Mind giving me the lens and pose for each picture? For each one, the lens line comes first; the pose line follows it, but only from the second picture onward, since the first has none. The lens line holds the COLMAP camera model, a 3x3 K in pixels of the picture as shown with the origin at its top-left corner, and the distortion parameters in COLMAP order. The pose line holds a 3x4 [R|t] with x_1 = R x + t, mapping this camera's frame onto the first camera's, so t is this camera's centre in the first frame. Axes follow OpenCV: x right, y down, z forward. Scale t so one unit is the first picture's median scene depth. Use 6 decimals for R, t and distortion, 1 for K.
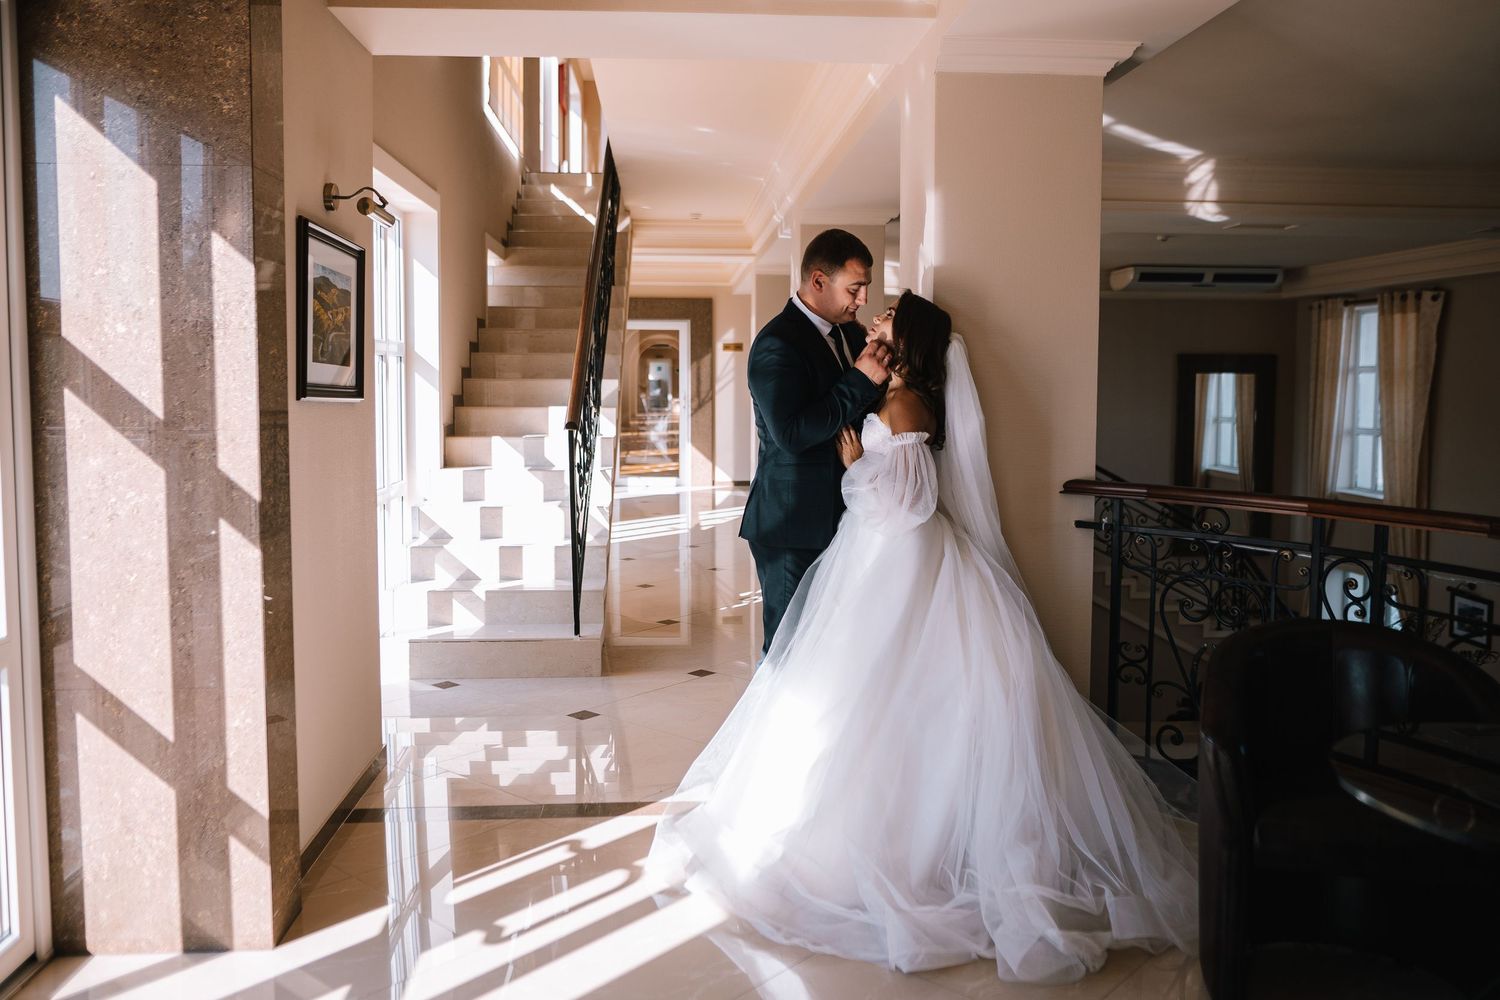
lens RADIAL K [[1095.5, 0, 752.1], [0, 1095.5, 466.5], [0, 0, 1]] dist [-0.125960, 0.128942]
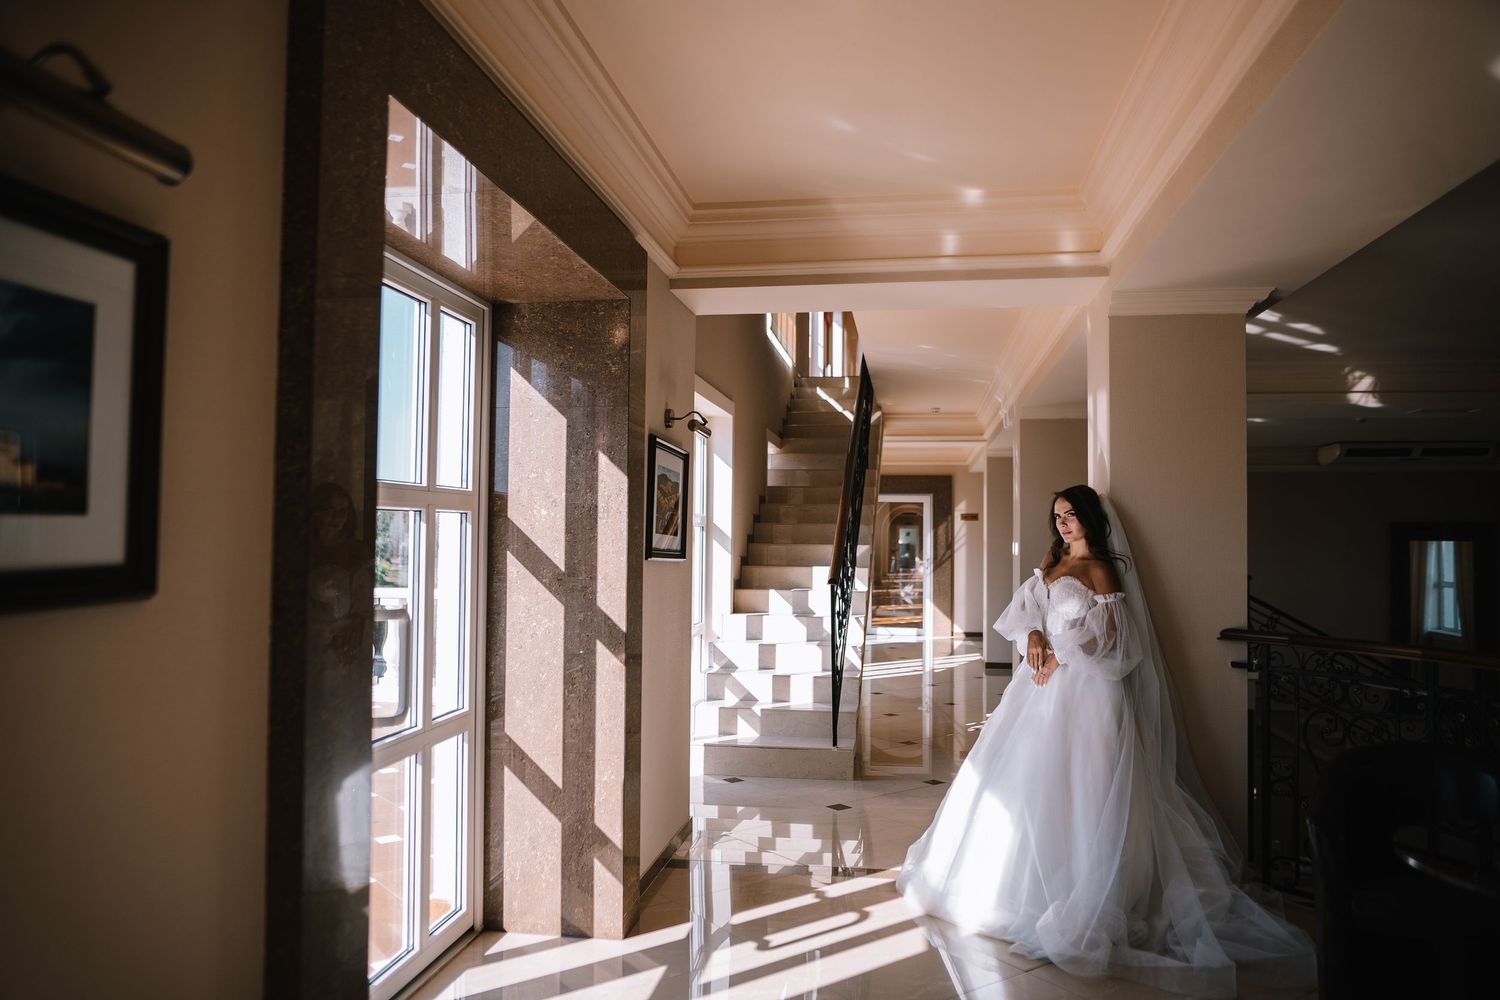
lens RADIAL K [[979.1, 0, 752.8], [0, 979.1, 524.6], [0, 0, 1]] dist [-0.002232, 0.000575]
pose [[0.970779, 0.000419, -0.239973, 0.018275], [-0.023816, 0.995230, -0.094605, 0.006820], [0.238789, 0.097555, 0.966159, -0.135590]]
